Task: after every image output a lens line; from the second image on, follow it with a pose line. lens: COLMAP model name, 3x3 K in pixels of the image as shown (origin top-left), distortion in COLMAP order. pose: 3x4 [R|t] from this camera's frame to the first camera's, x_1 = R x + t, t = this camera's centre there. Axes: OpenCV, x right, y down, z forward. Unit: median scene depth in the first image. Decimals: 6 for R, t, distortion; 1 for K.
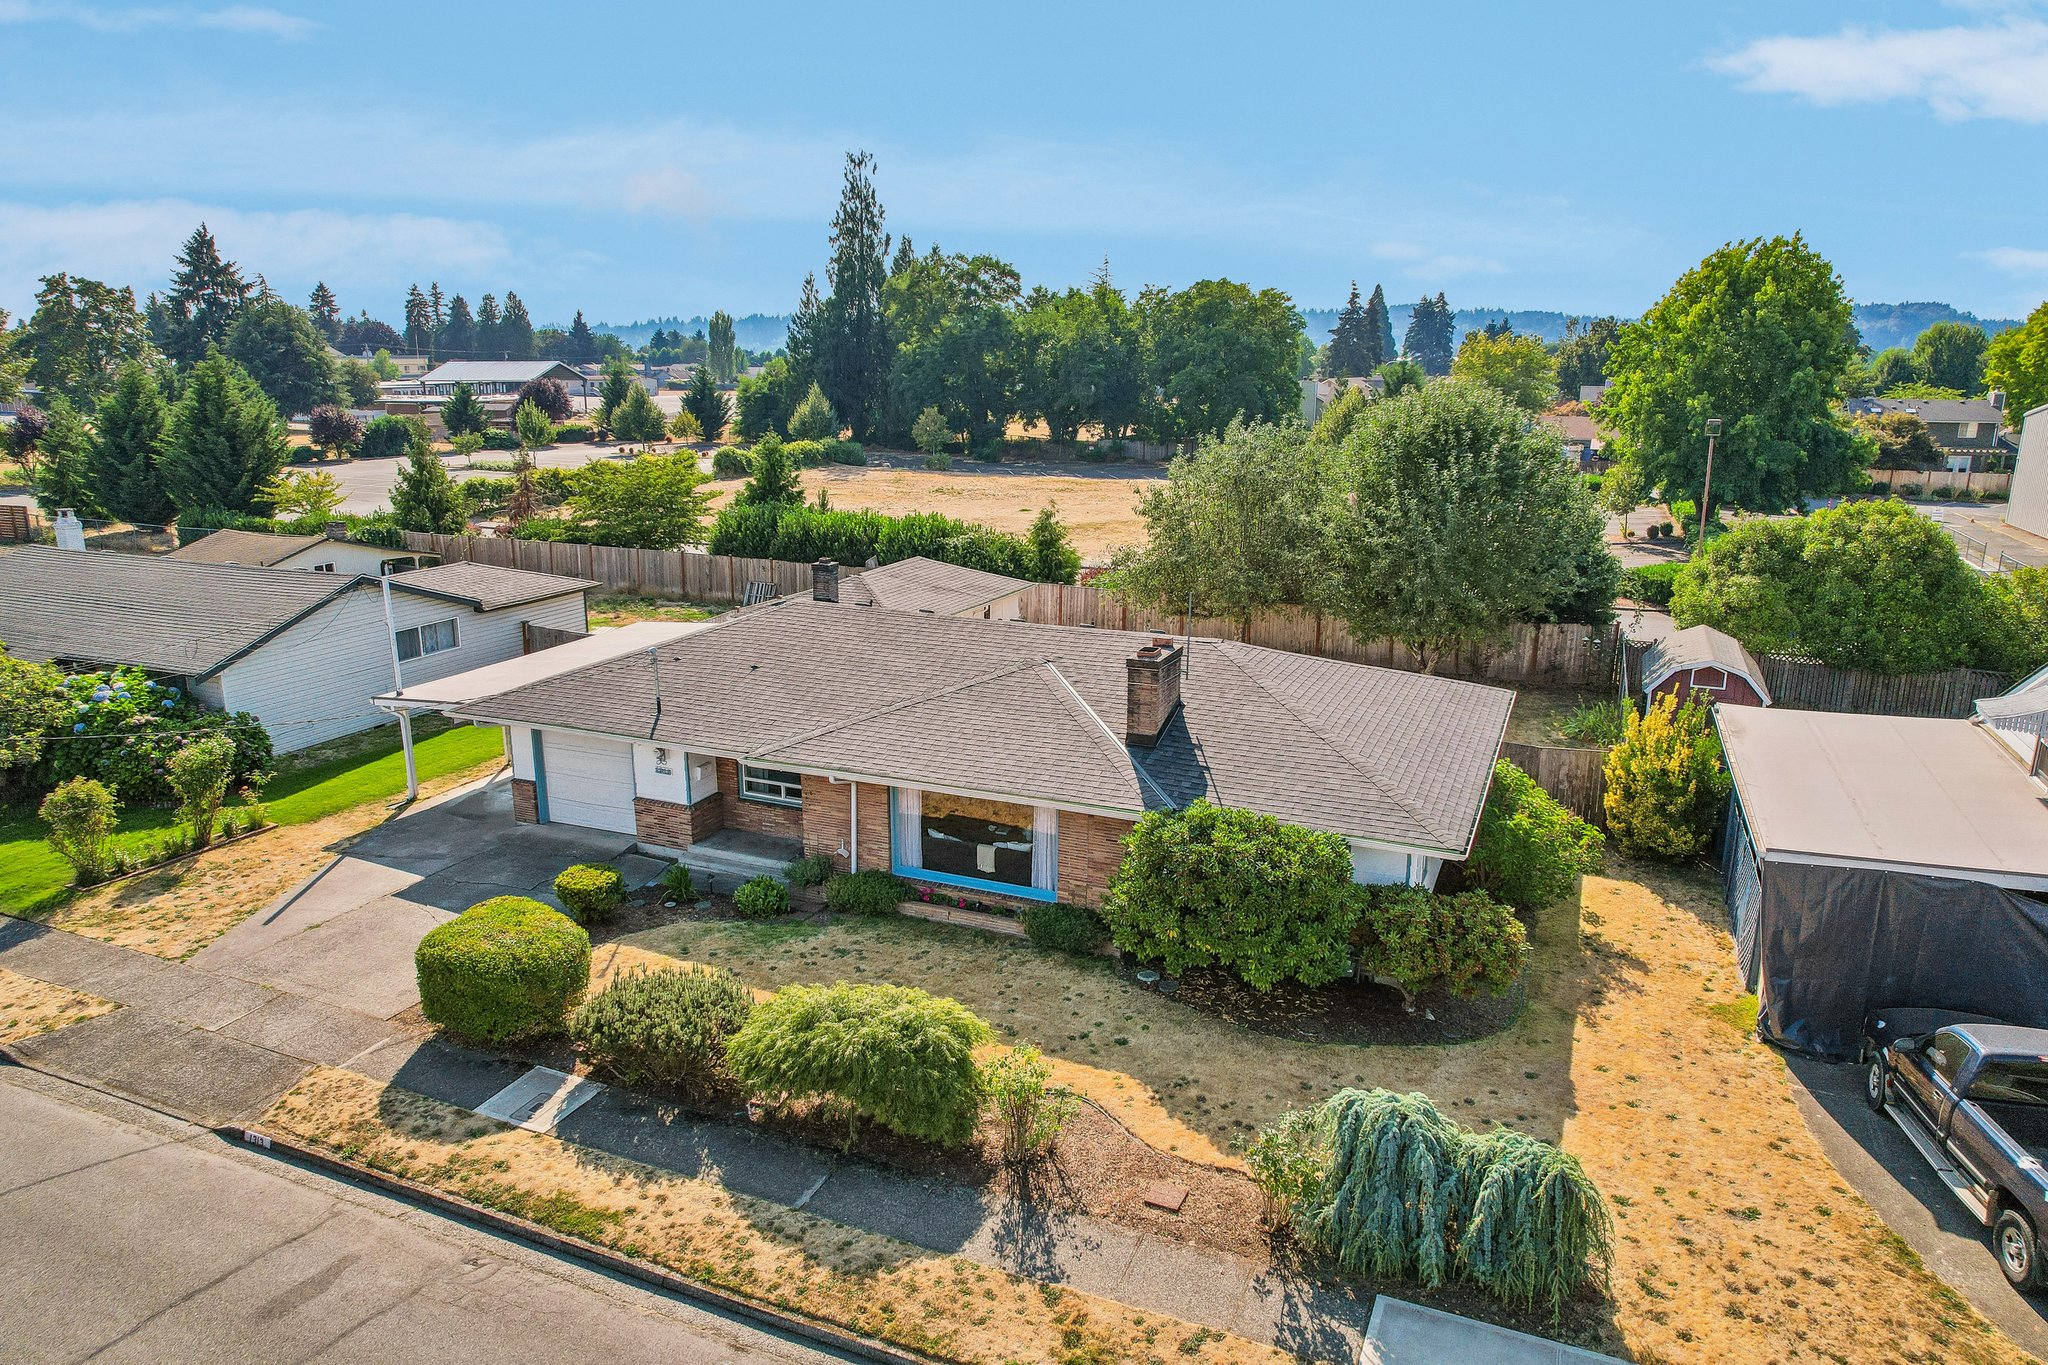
lens RADIAL K [[1313.3, 0, 1034.5], [0, 1313.3, 687.0], [0, 0, 1]] dist [-0.081332, 0.074280]
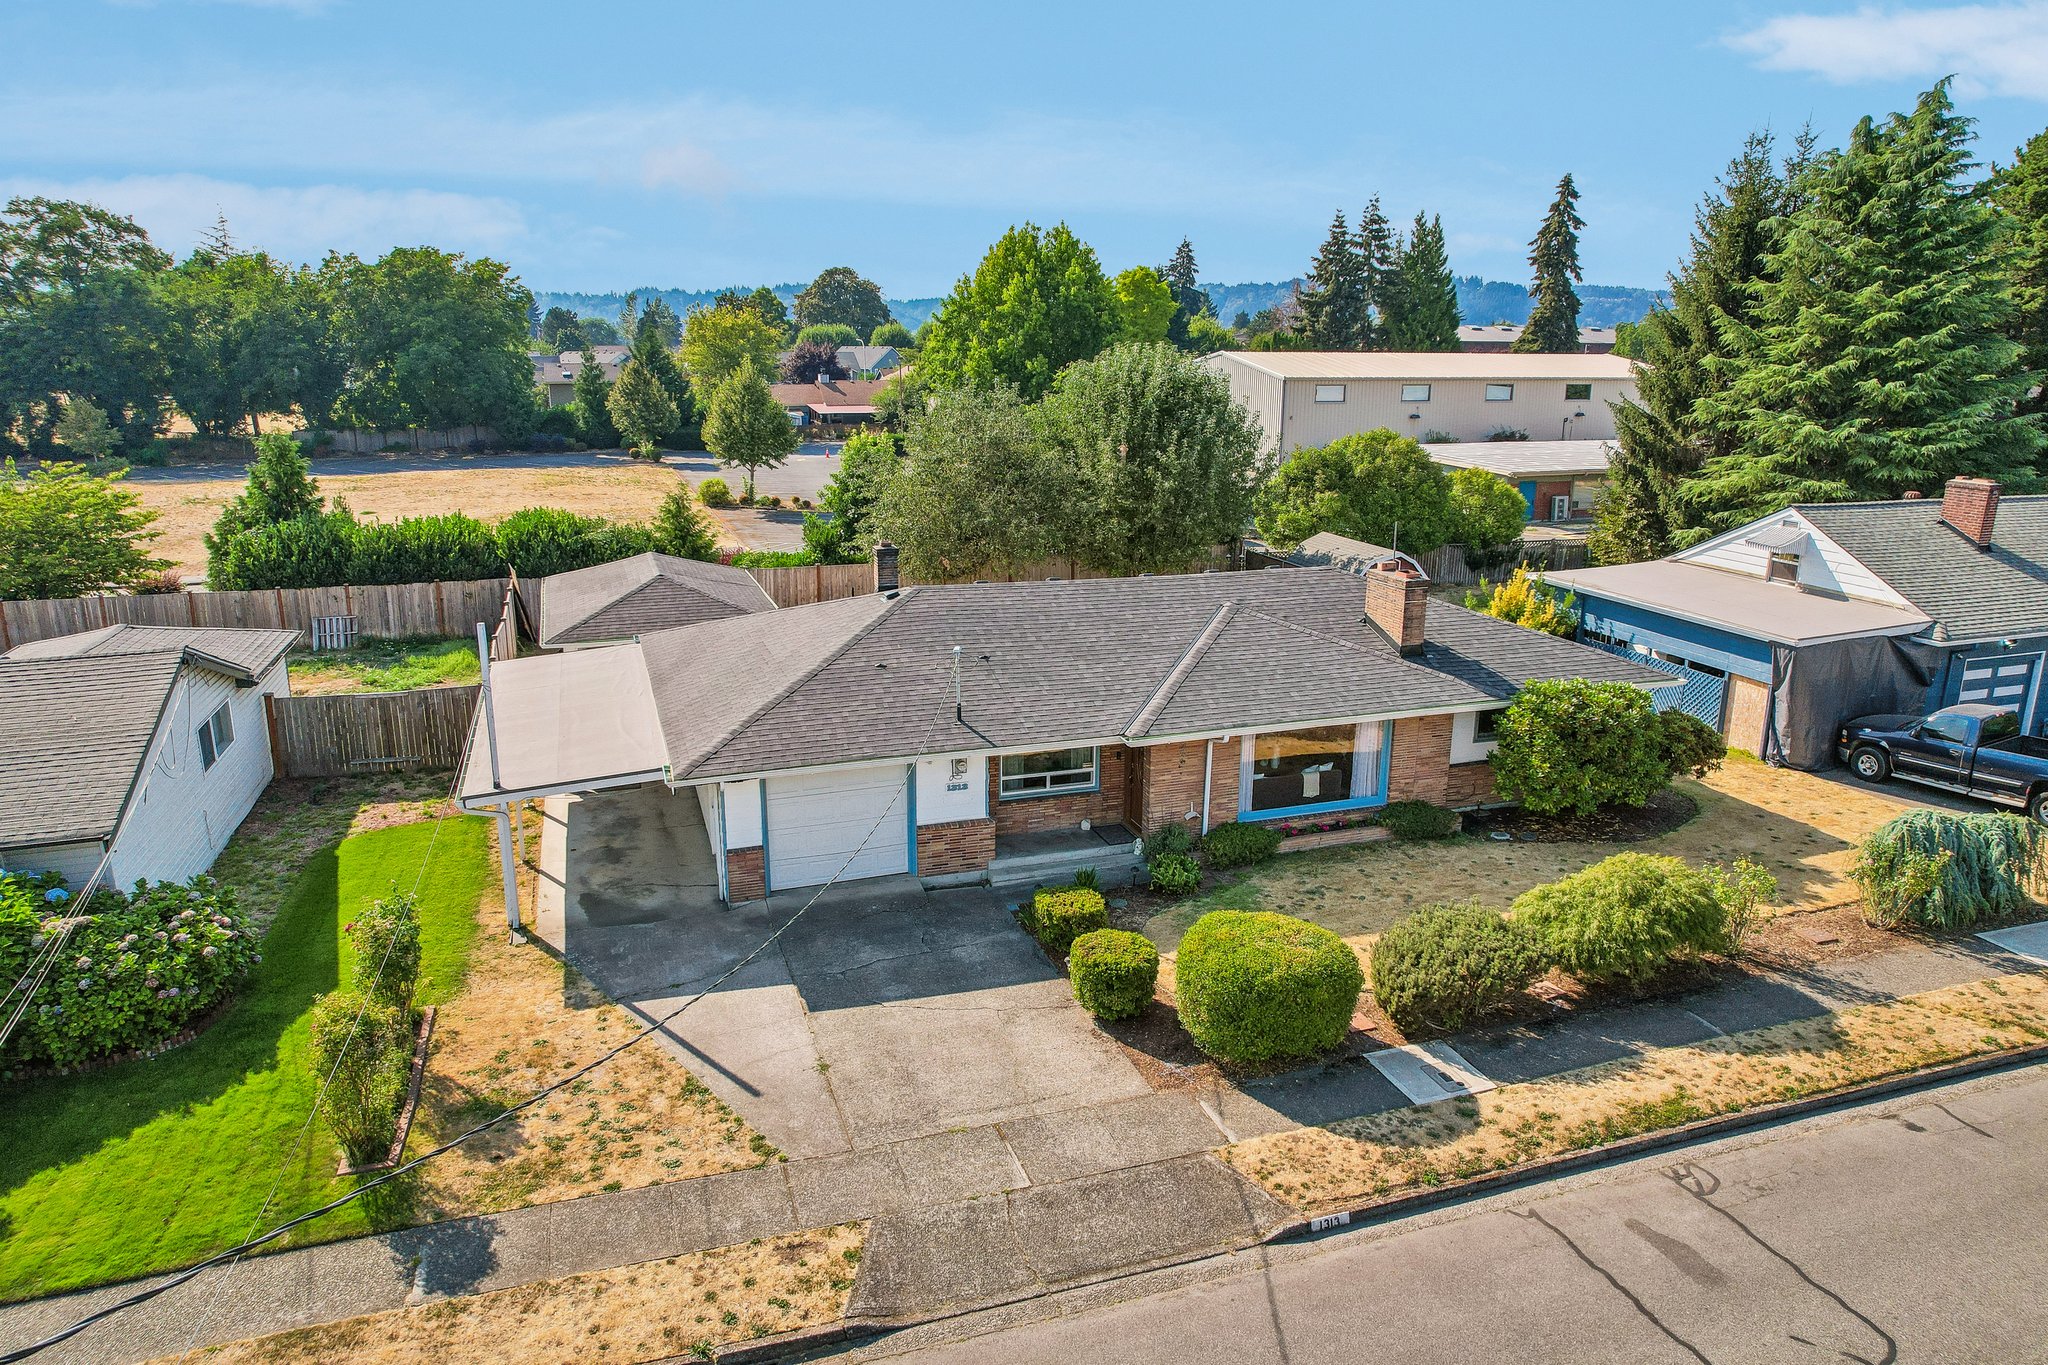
lens RADIAL K [[1308.5, 0, 1033.0], [0, 1308.5, 685.4], [0, 0, 1]] dist [-0.076763, 0.066394]
pose [[0.746774, -0.172135, 0.642416, -0.859842], [0.161321, 0.983962, 0.076125, -0.066466], [-0.645216, 0.046787, 0.762566, 0.315354]]
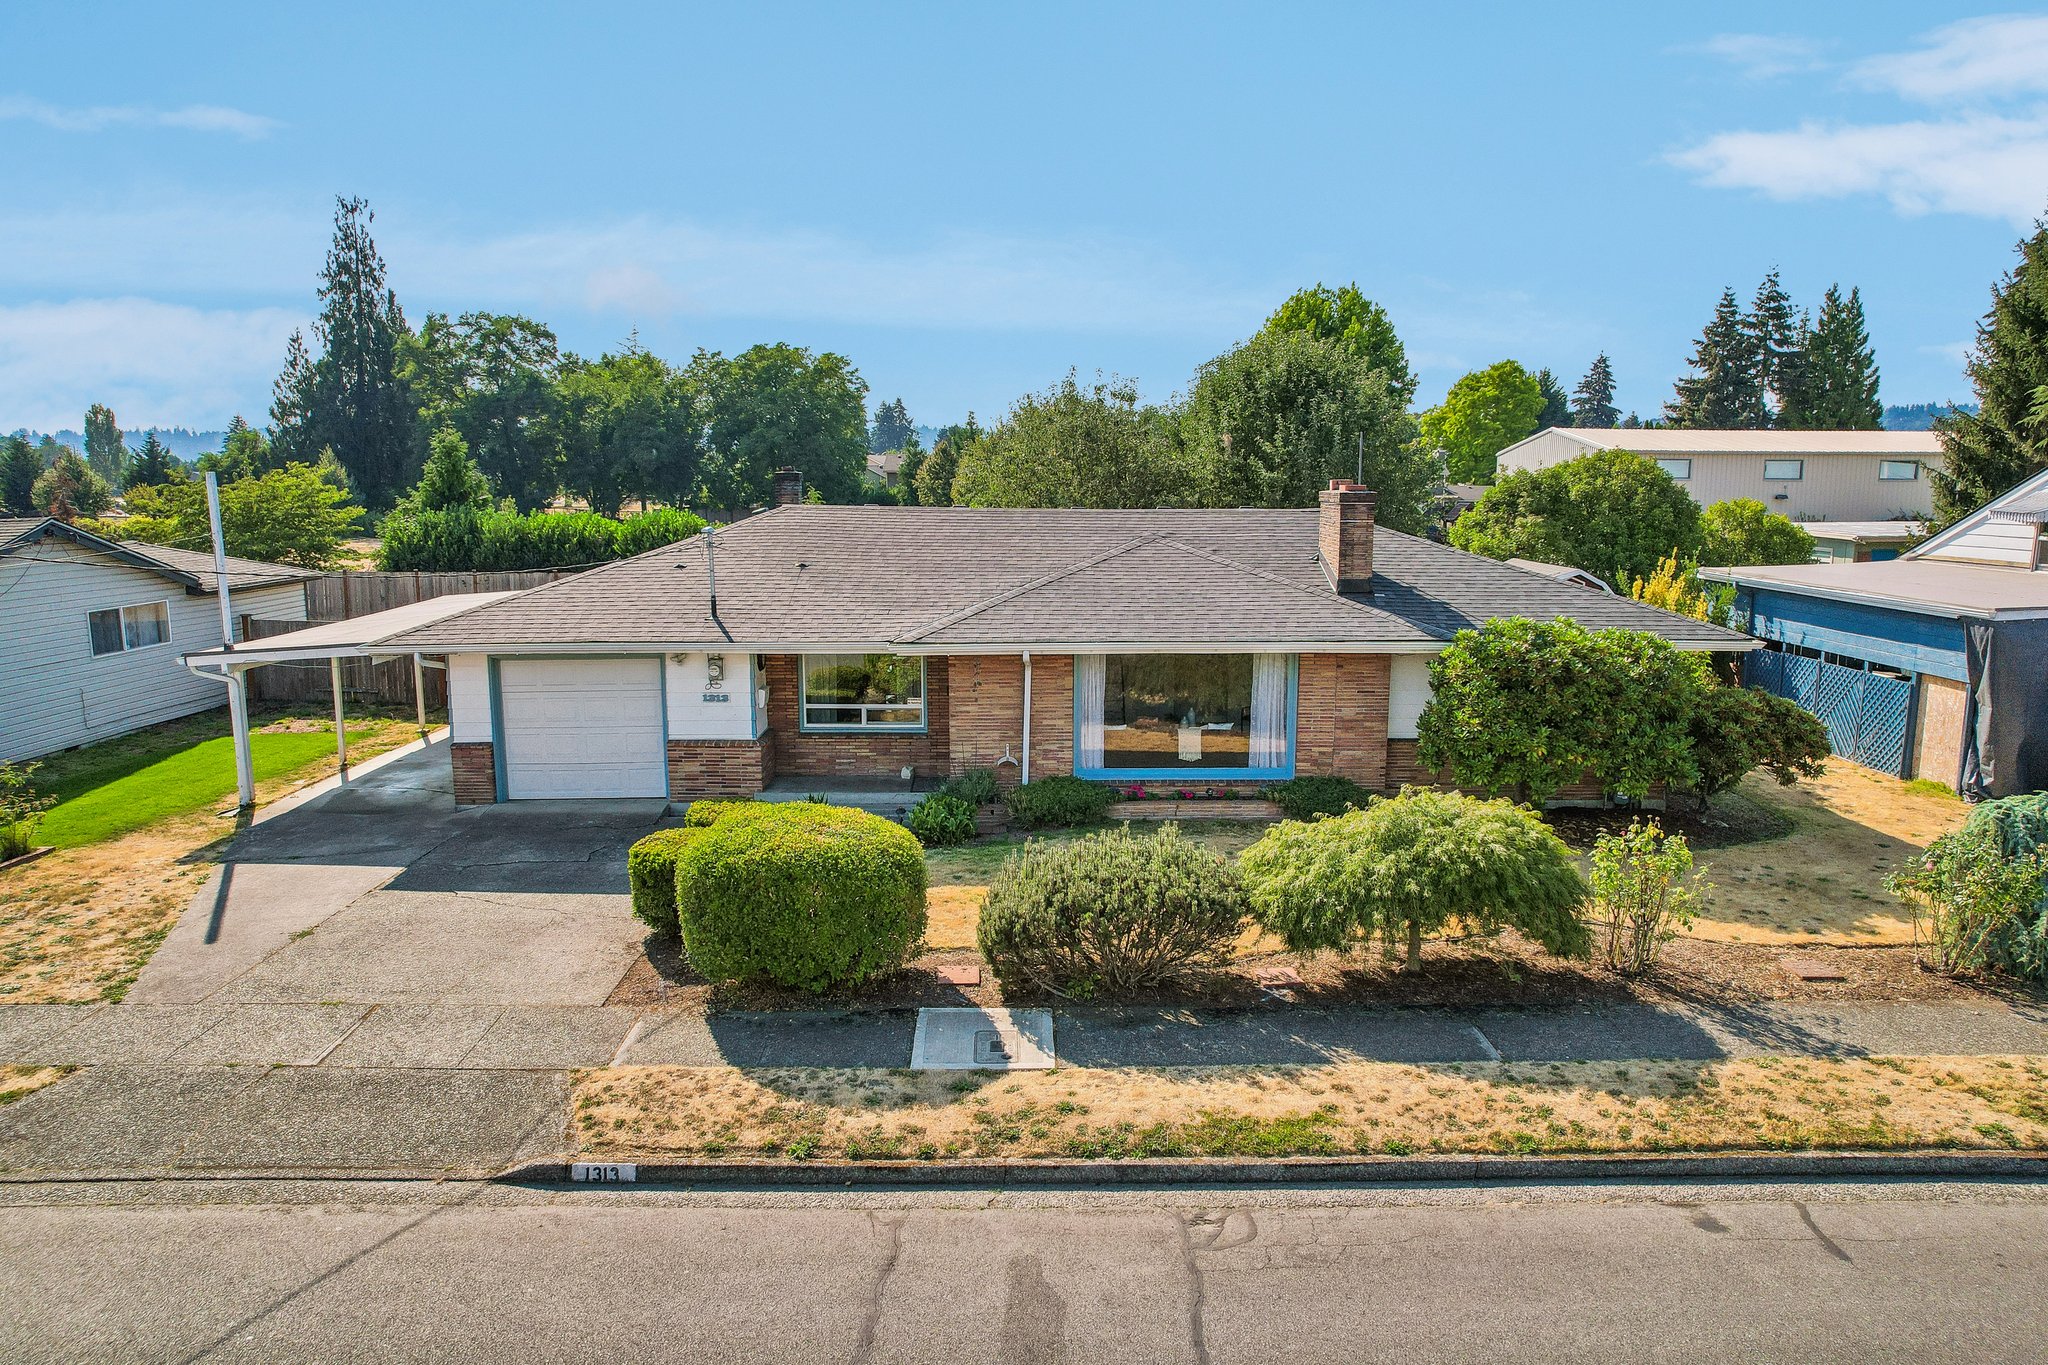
lens RADIAL K [[1313.3, 0, 1034.5], [0, 1313.3, 687.0], [0, 0, 1]] dist [-0.081332, 0.074280]
pose [[0.915825, -0.068515, 0.395690, -0.444362], [0.101569, 0.992821, -0.063172, 0.133639], [-0.388521, 0.098044, 0.916209, 0.259256]]
